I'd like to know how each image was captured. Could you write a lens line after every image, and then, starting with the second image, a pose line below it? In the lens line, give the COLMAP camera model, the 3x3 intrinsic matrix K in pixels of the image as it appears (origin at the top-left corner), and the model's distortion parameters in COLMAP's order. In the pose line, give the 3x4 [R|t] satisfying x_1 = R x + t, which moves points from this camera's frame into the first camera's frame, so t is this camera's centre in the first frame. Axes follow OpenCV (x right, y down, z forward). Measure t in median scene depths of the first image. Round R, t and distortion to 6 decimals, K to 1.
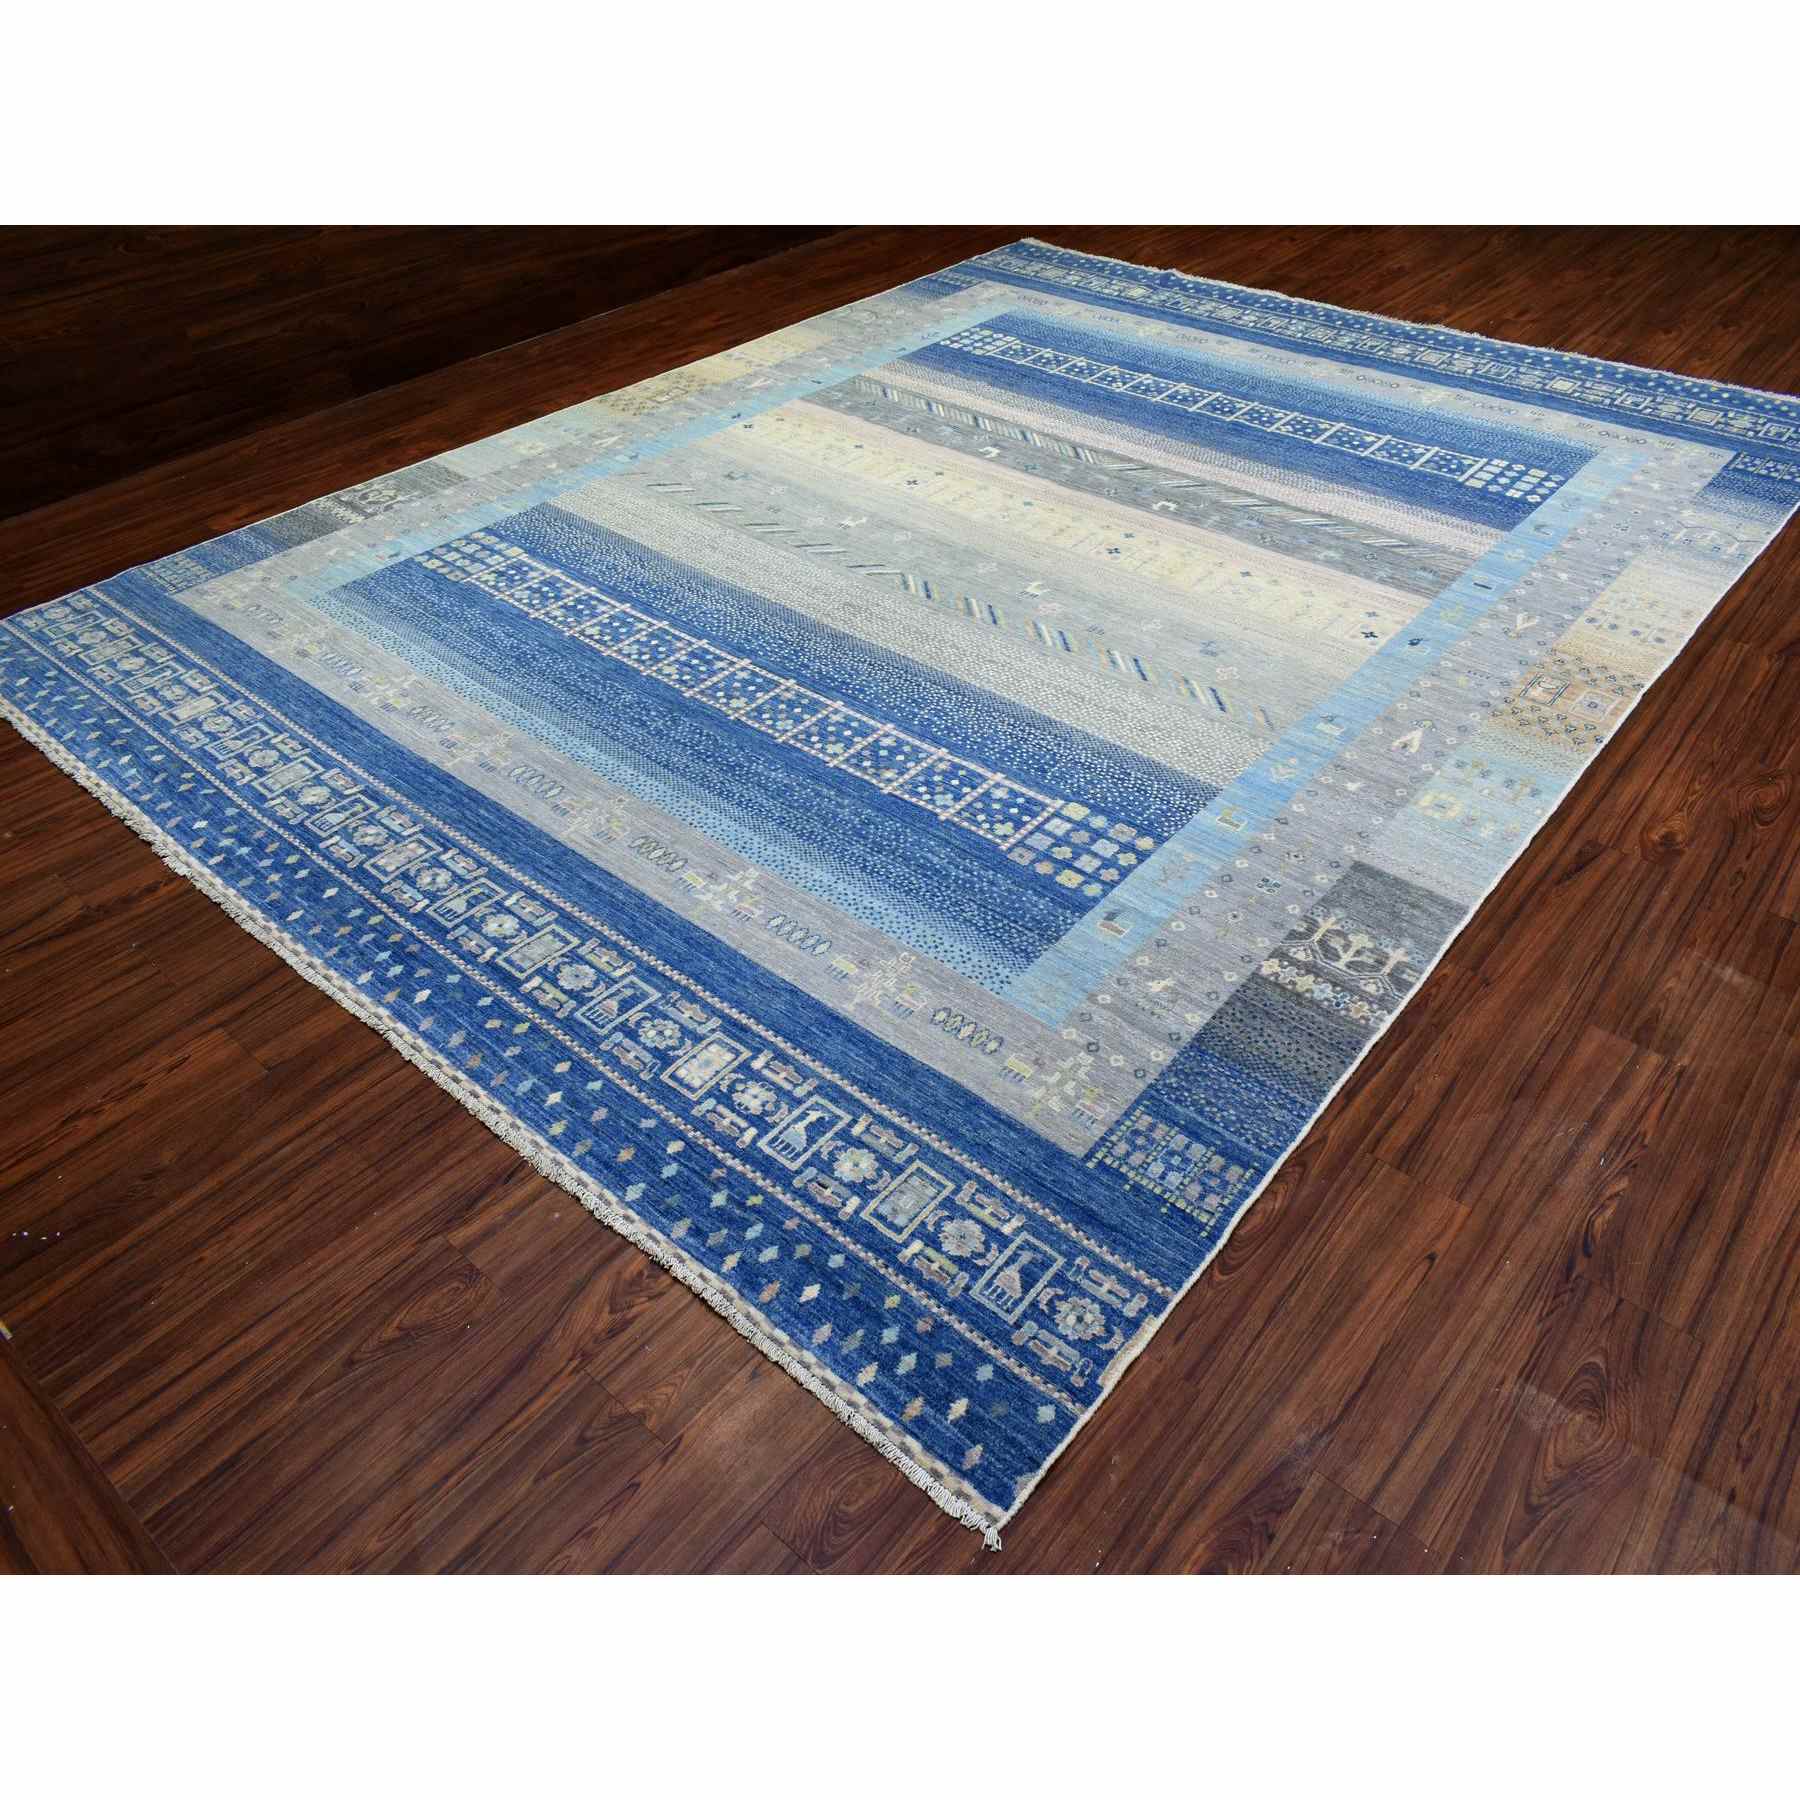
lens RADIAL K [[1256.2, 0, 900.0], [0, 1256.2, 900.0], [0, 0, 1]] dist [-0.021750, 0.009231]
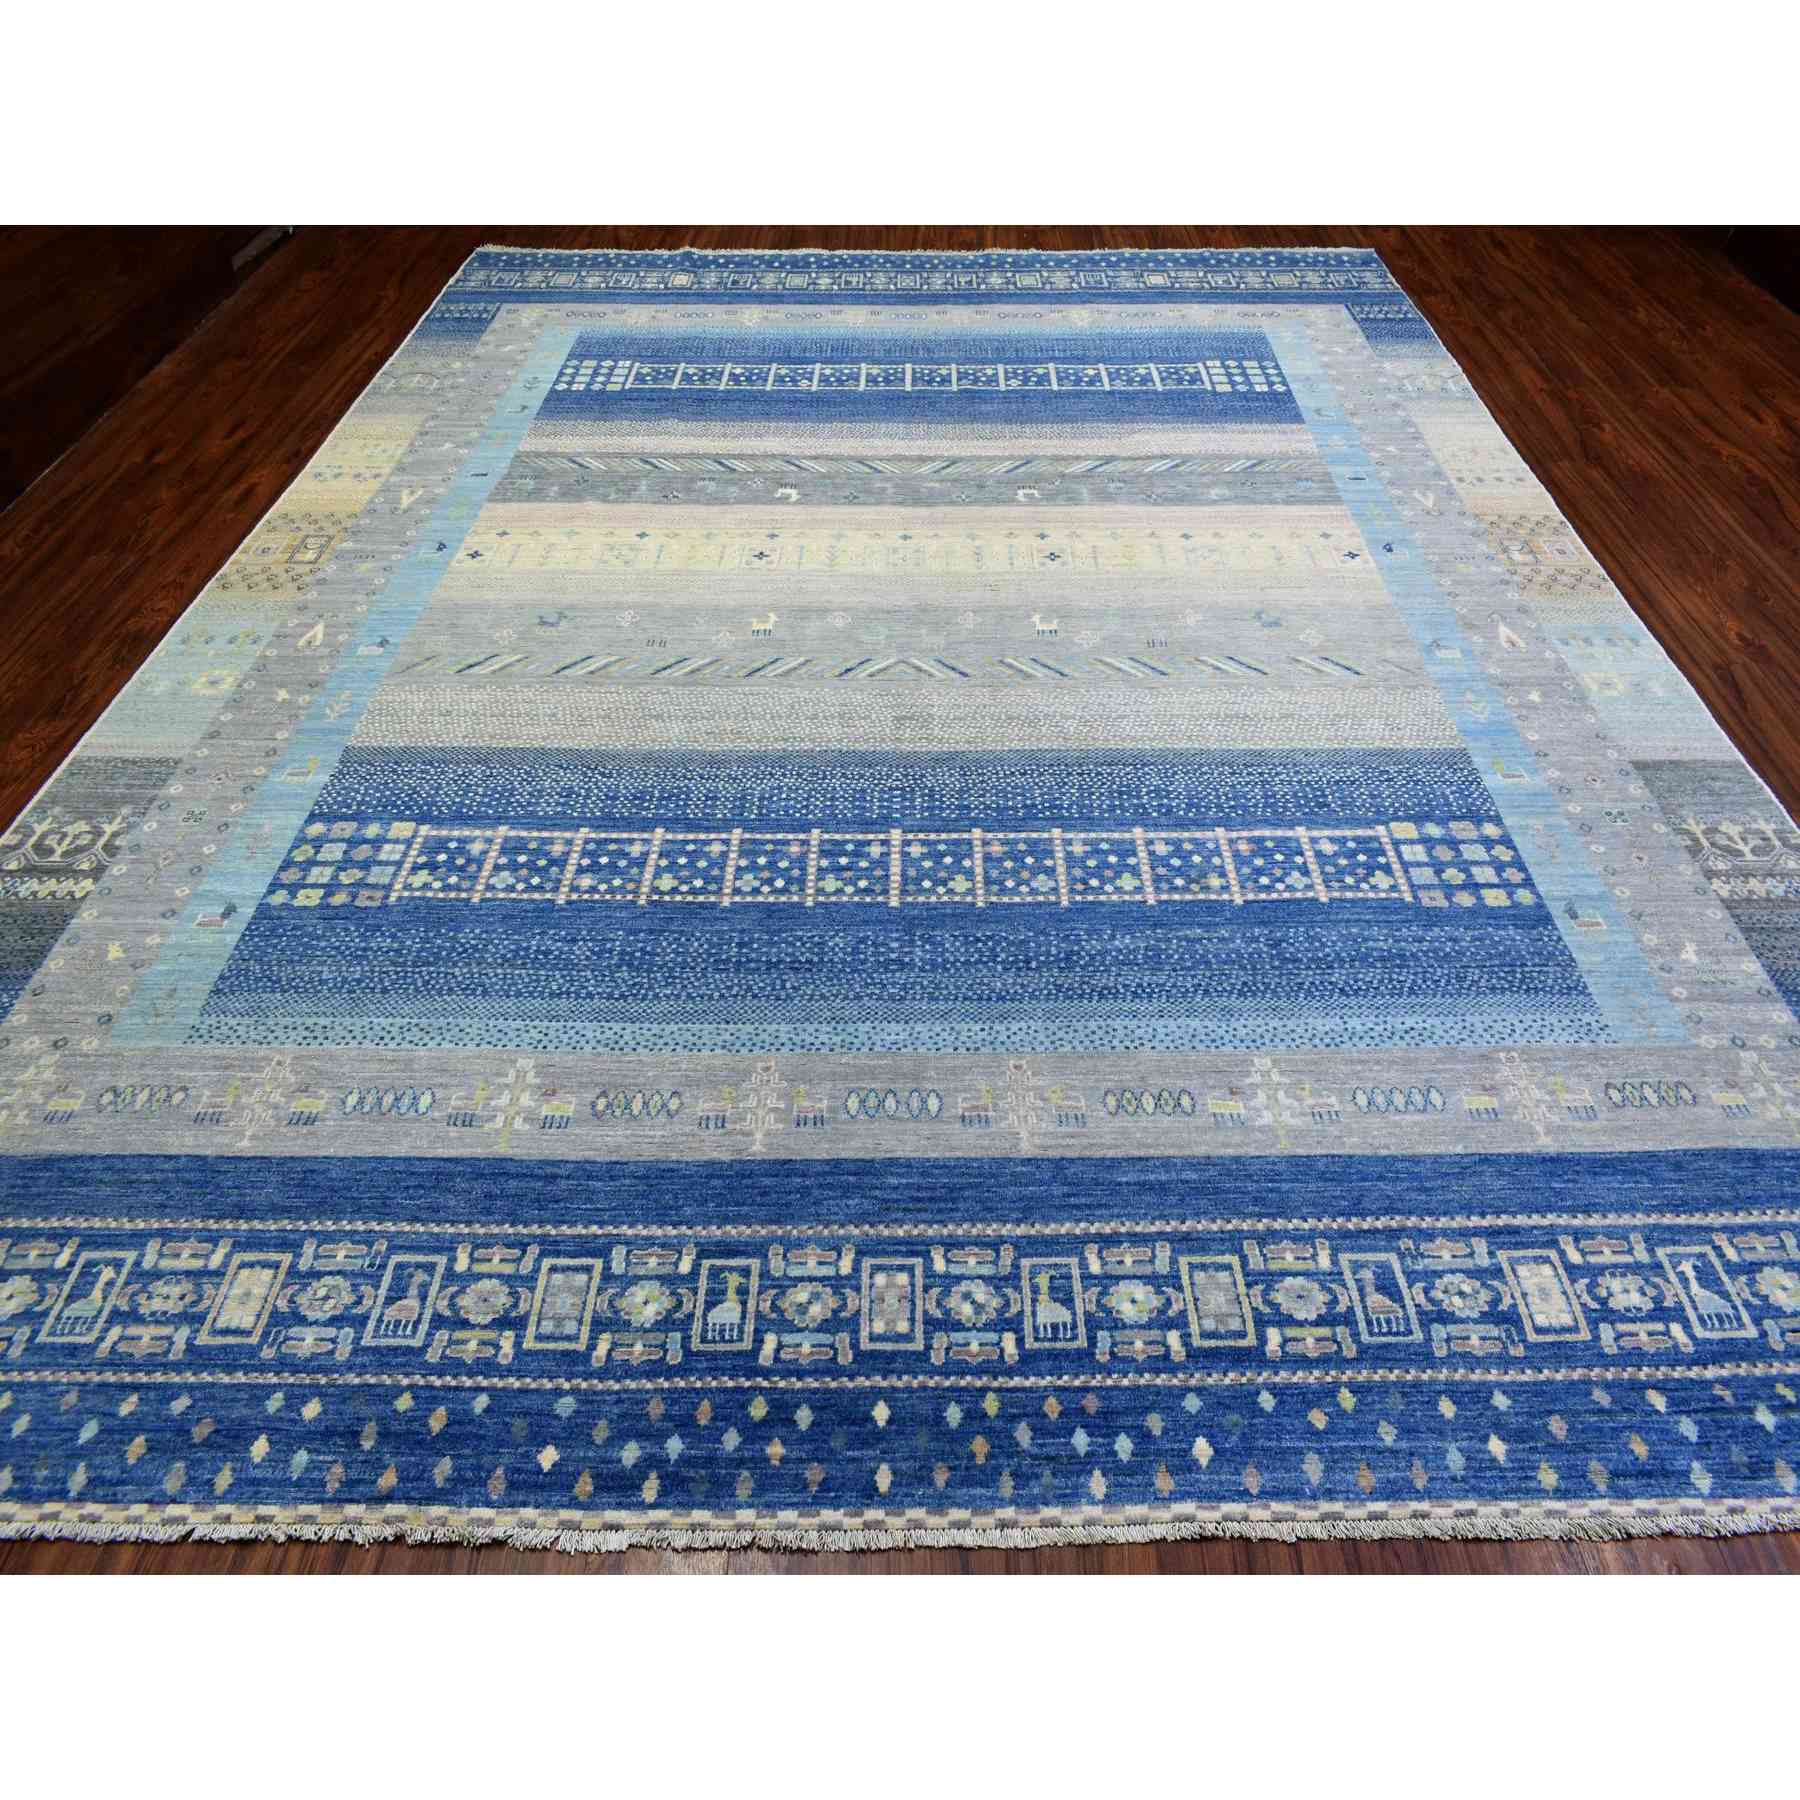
lens RADIAL K [[1256.2, 0, 900.0], [0, 1256.2, 900.0], [0, 0, 1]] dist [-0.021750, 0.009231]
pose [[0.767071, -0.436546, 0.470138, -0.487486], [0.420084, 0.895626, 0.146228, -0.256322], [-0.484903, 0.085330, 0.870395, 0.312944]]
